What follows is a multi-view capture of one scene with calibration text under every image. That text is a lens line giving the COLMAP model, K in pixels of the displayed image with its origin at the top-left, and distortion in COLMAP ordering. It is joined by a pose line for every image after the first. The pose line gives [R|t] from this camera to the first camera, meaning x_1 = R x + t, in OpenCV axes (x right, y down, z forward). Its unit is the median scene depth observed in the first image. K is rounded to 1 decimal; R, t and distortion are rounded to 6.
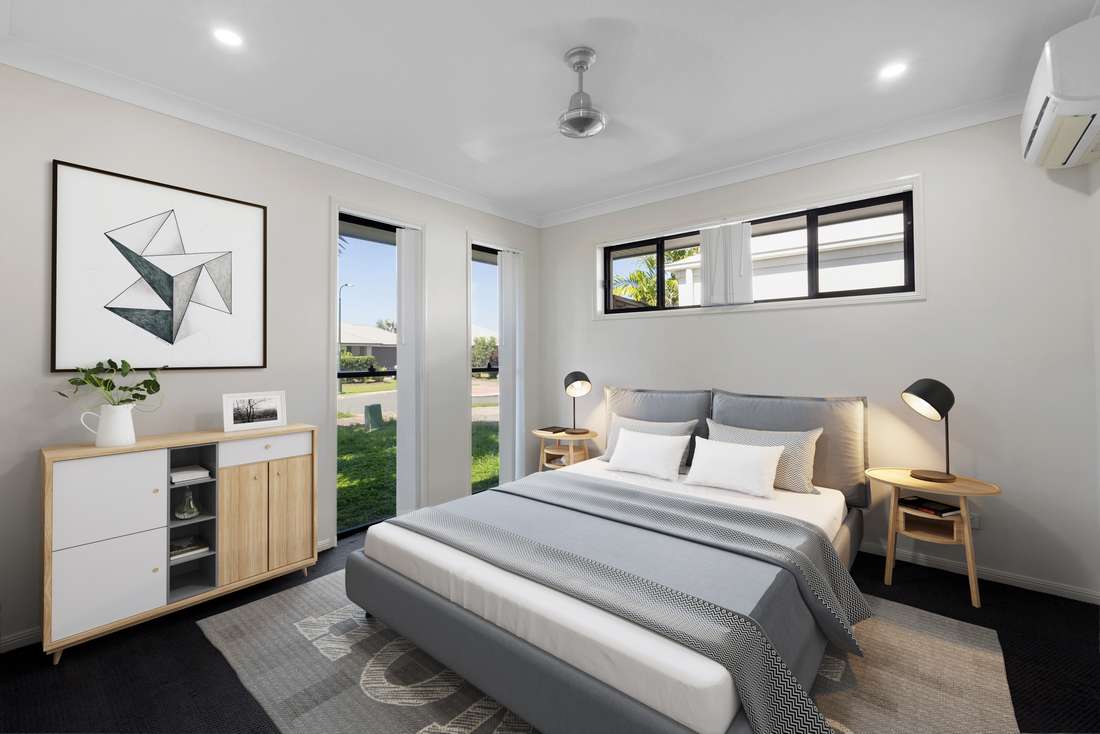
lens RADIAL K [[462.8, 0, 550.0], [0, 462.8, 367.0], [0, 0, 1]] dist [-0.001855, -0.000065]
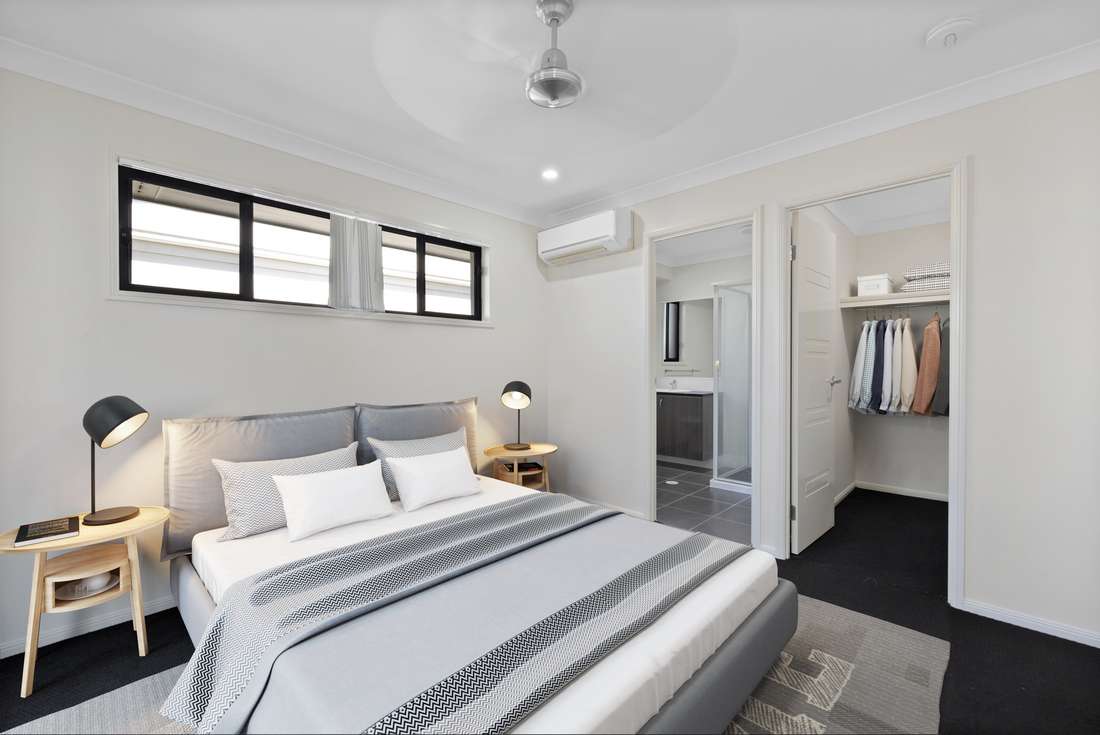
lens RADIAL K [[466.1, 0, 550.0], [0, 466.1, 367.5], [0, 0, 1]] dist [0.051102, 0.000122]
pose [[0.079650, 0.018443, 0.996652, -0.521734], [0.049747, 0.998509, -0.022453, 0.017104], [-0.995581, 0.051368, 0.078614, 0.604227]]
